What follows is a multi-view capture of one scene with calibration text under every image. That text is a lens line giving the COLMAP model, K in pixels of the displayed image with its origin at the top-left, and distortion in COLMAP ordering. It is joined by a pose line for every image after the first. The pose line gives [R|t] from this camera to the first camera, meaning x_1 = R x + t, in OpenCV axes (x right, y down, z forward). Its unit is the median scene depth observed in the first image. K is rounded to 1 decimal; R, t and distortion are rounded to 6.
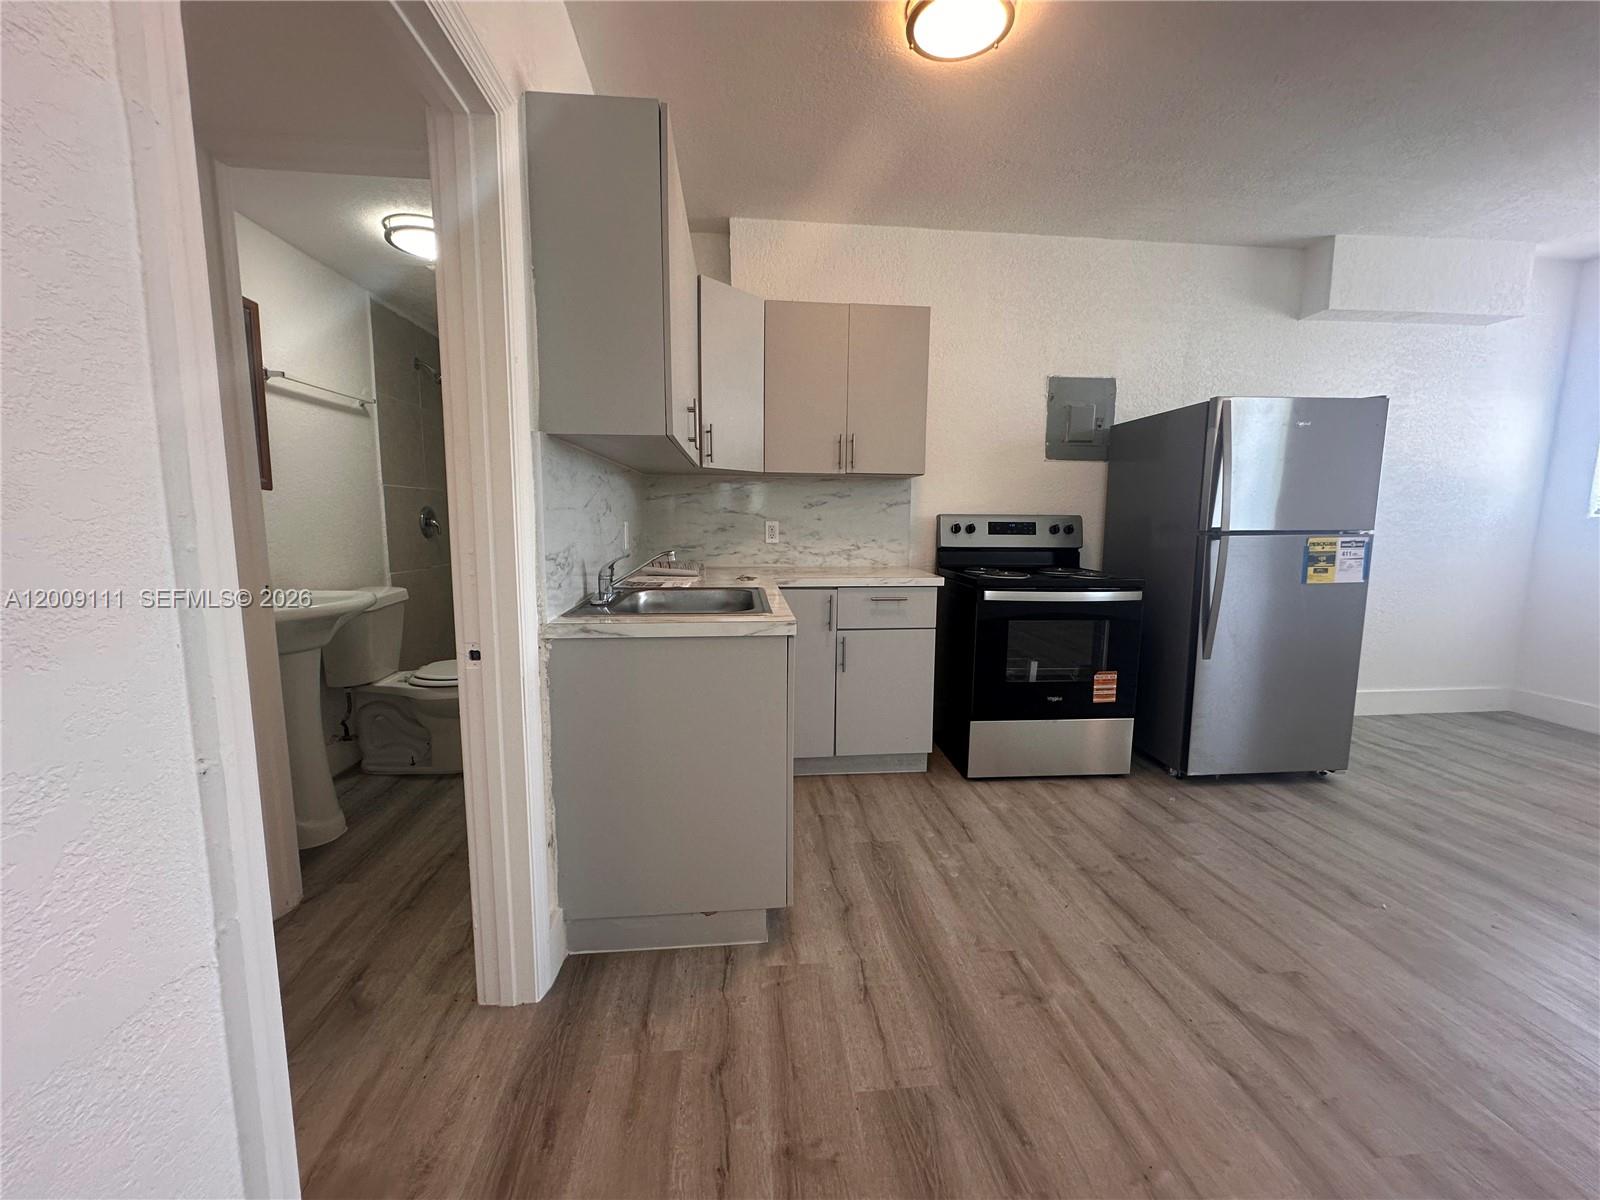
lens RADIAL K [[636.7, 0, 797.3], [0, 636.7, 601.9], [0, 0, 1]] dist [-0.003070, 0.001059]
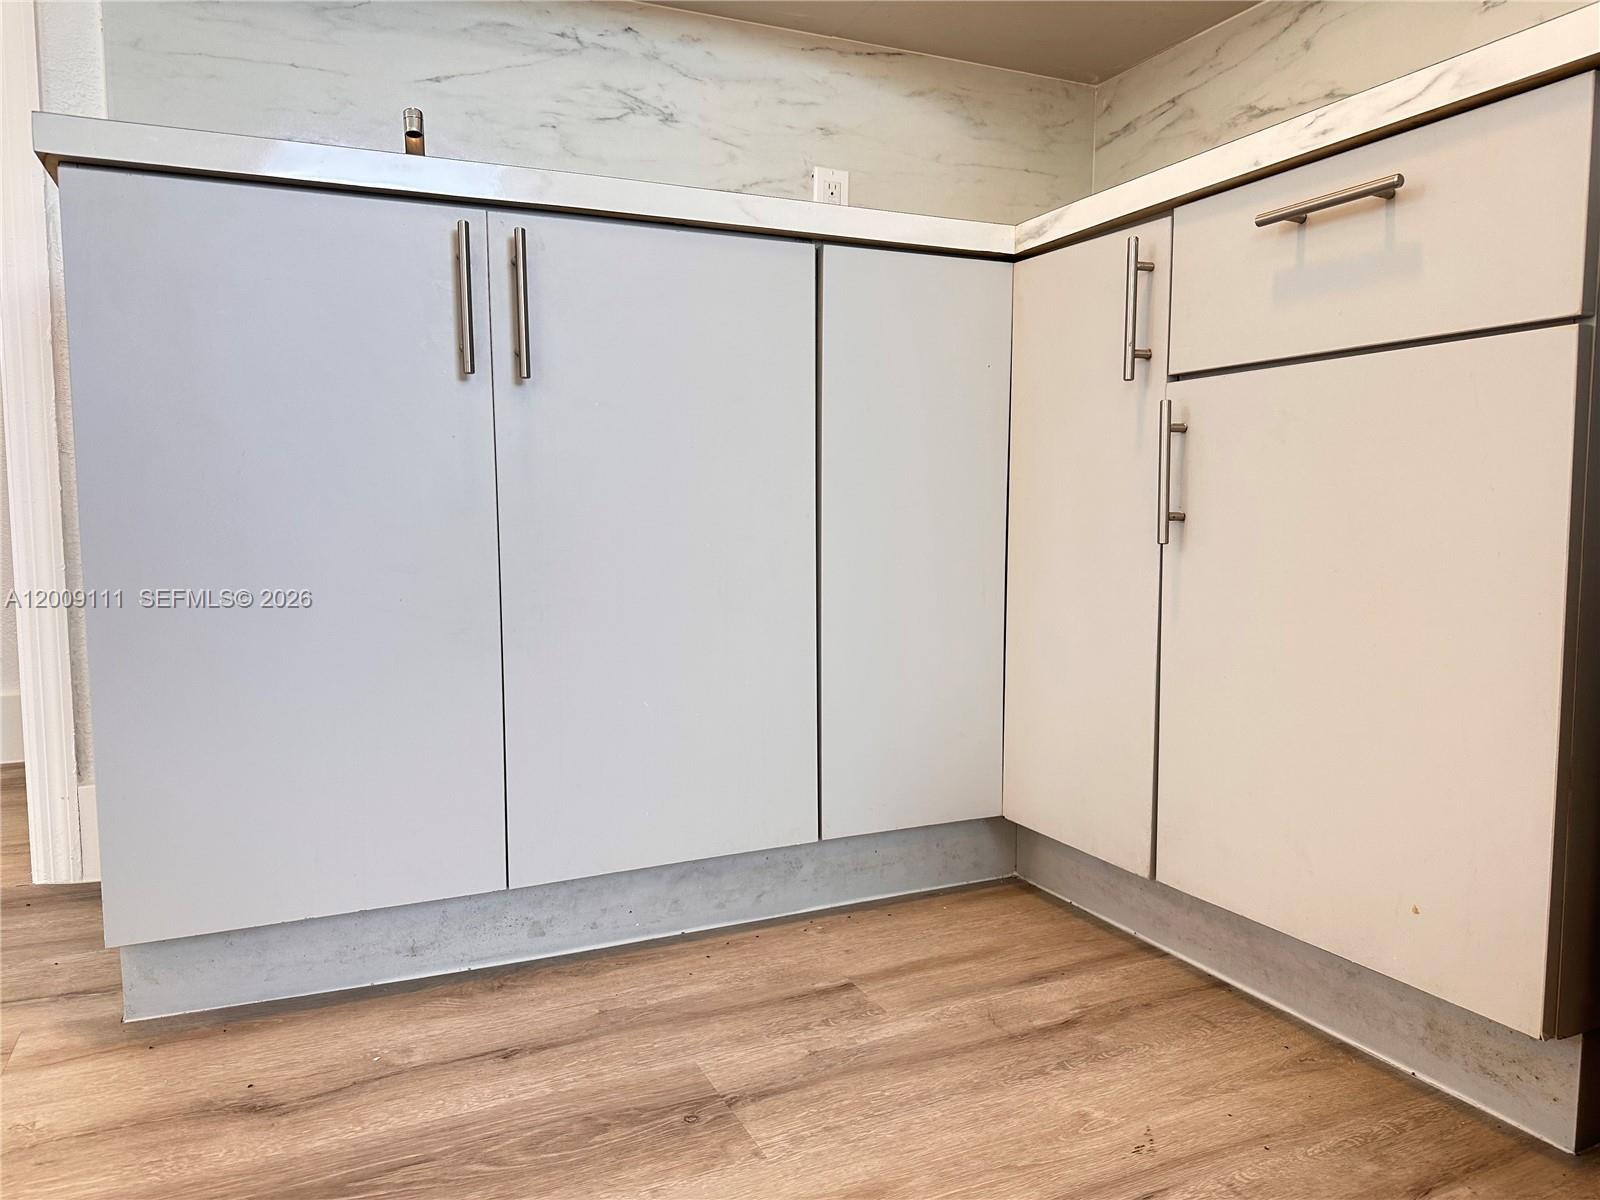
lens RADIAL K [[1120.1, 0, 807.5], [0, 1120.1, 615.5], [0, 0, 1]] dist [0.059225, -0.070387]
pose [[0.335451, 0.081028, -0.938566, 0.440761], [-0.120008, 0.991853, 0.042737, 0.134071], [0.934383, 0.098299, 0.342442, 0.707050]]
